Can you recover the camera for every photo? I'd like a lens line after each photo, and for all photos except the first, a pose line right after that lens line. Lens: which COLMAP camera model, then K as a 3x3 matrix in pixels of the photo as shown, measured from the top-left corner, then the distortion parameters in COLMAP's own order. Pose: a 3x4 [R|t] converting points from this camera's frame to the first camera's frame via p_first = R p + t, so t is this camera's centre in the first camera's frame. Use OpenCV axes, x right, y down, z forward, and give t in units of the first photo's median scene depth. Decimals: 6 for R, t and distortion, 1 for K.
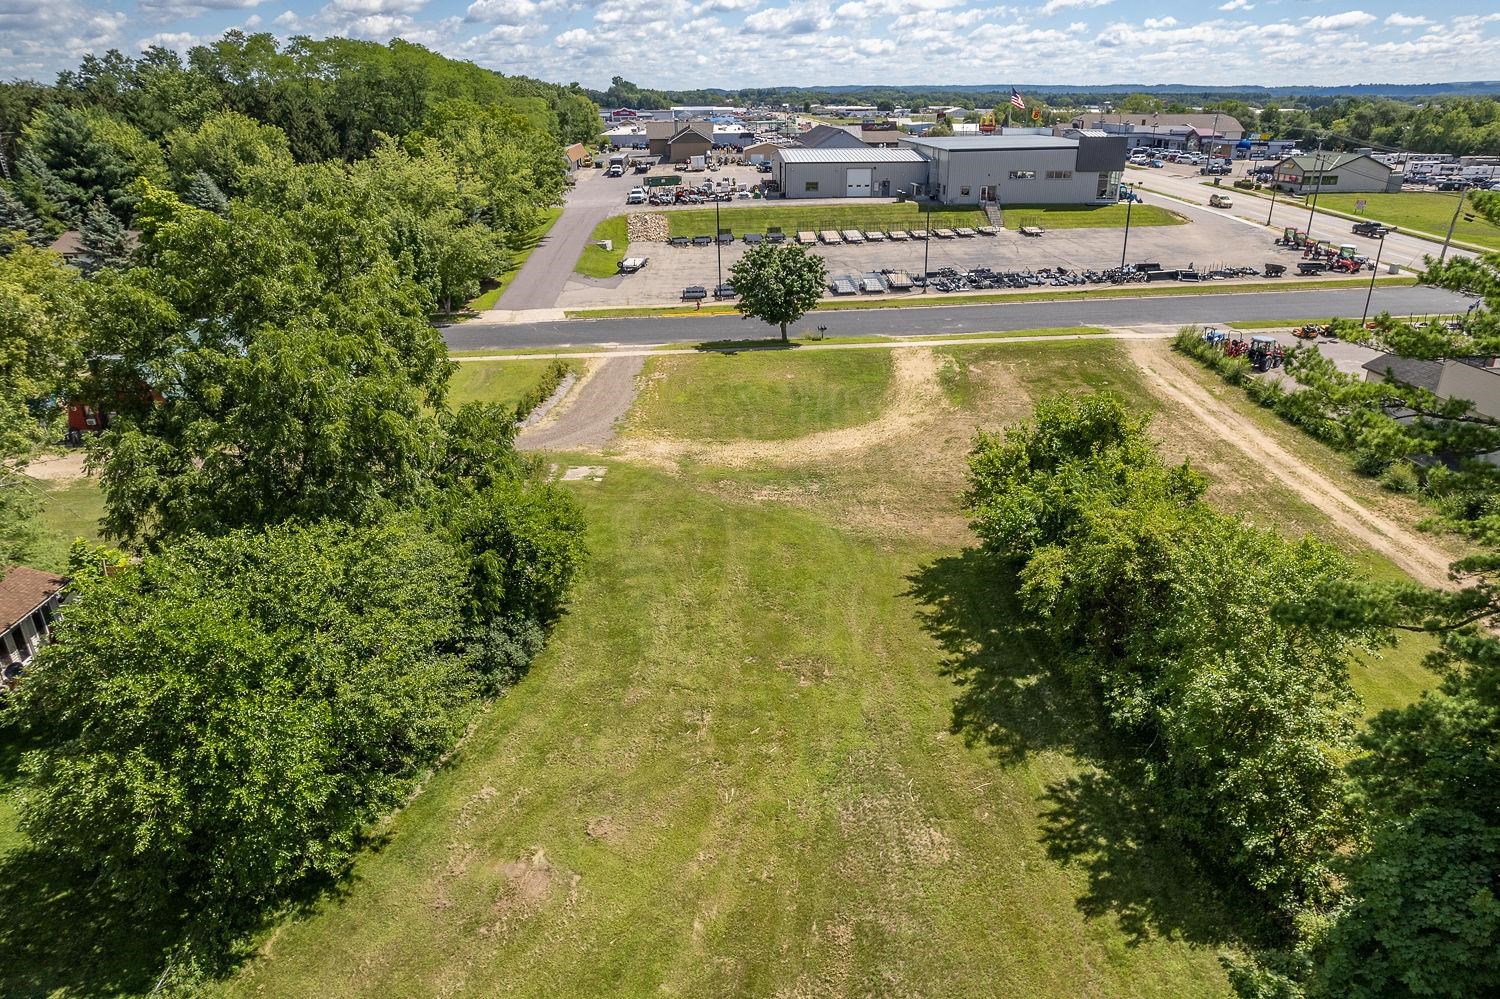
lens RADIAL K [[967.8, 0, 758.2], [0, 967.8, 504.5], [0, 0, 1]] dist [-0.067196, 0.053032]
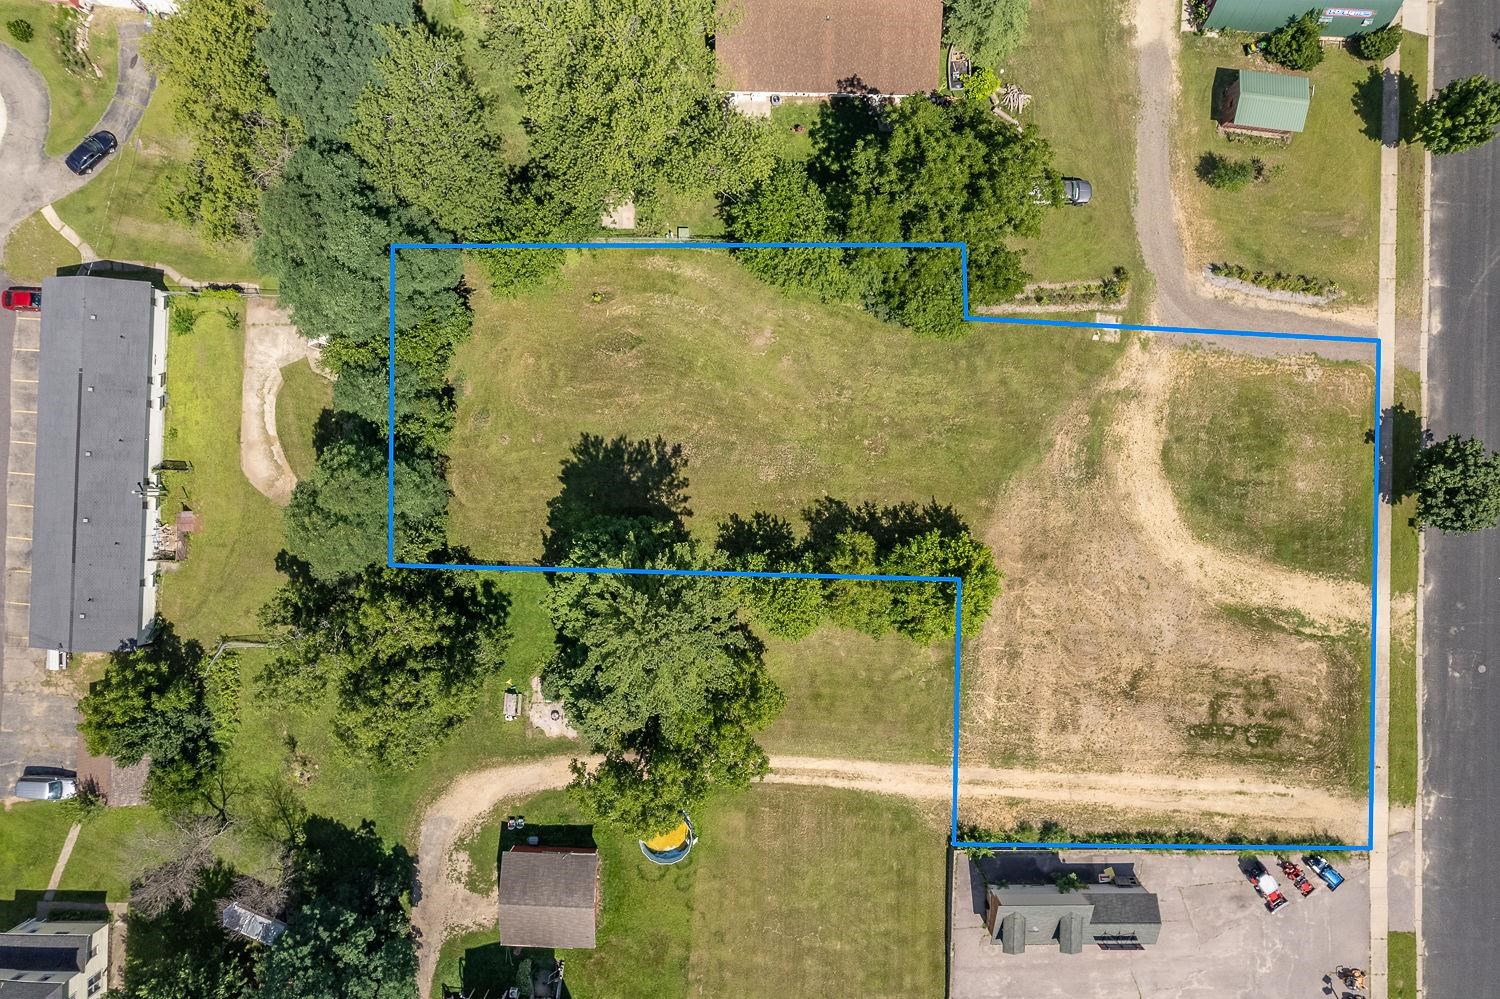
lens RADIAL K [[967.8, 0, 745.4], [0, 967.8, 504.4], [0, 0, 1]] dist [-0.067196, 0.053032]
pose [[-0.079344, 0.996570, 0.023498, 0.102477], [-0.393837, -0.052994, 0.917652, -1.145561], [0.915750, 0.063556, 0.396690, -0.107169]]
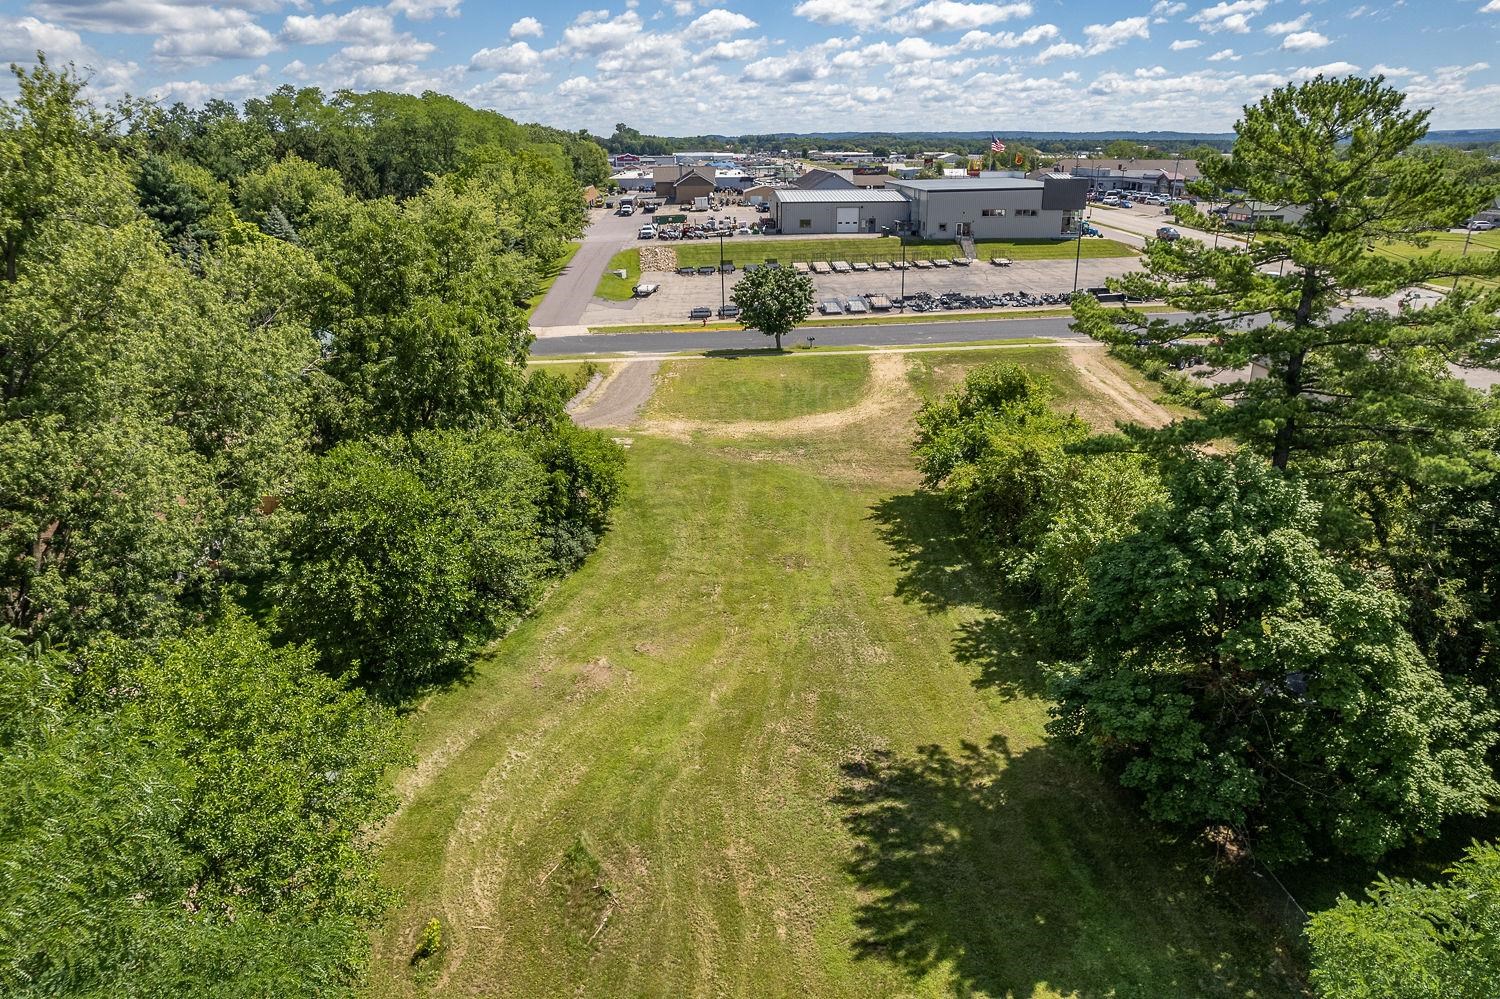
lens RADIAL K [[967.8, 0, 758.3], [0, 967.8, 512.6], [0, 0, 1]] dist [-0.067196, 0.053032]
pose [[1.000000, -0.000006, 0.000877, 0.002105], [0.000037, 0.999391, -0.034889, 0.095109], [-0.000876, 0.034889, 0.999391, -0.225005]]
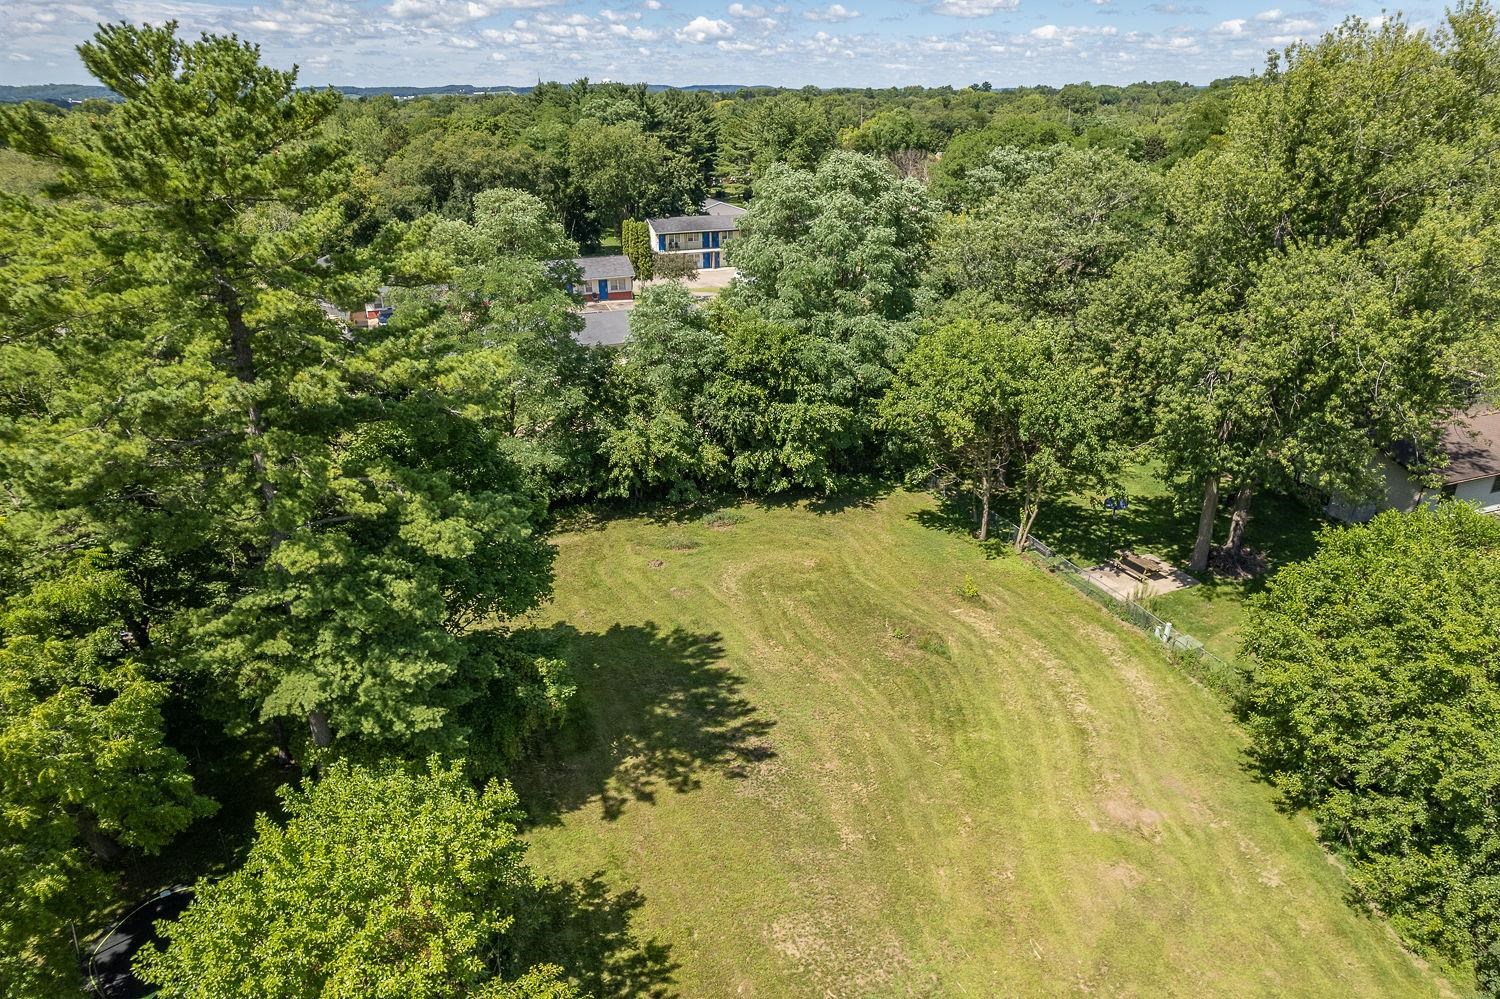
lens RADIAL K [[967.8, 0, 744.9], [0, 967.8, 508.7], [0, 0, 1]] dist [-0.067196, 0.053032]
pose [[-0.958114, 0.131942, -0.254183, 0.198760], [-0.097149, 0.685187, 0.721859, -0.285884], [0.269407, 0.716317, -0.643669, 0.633971]]
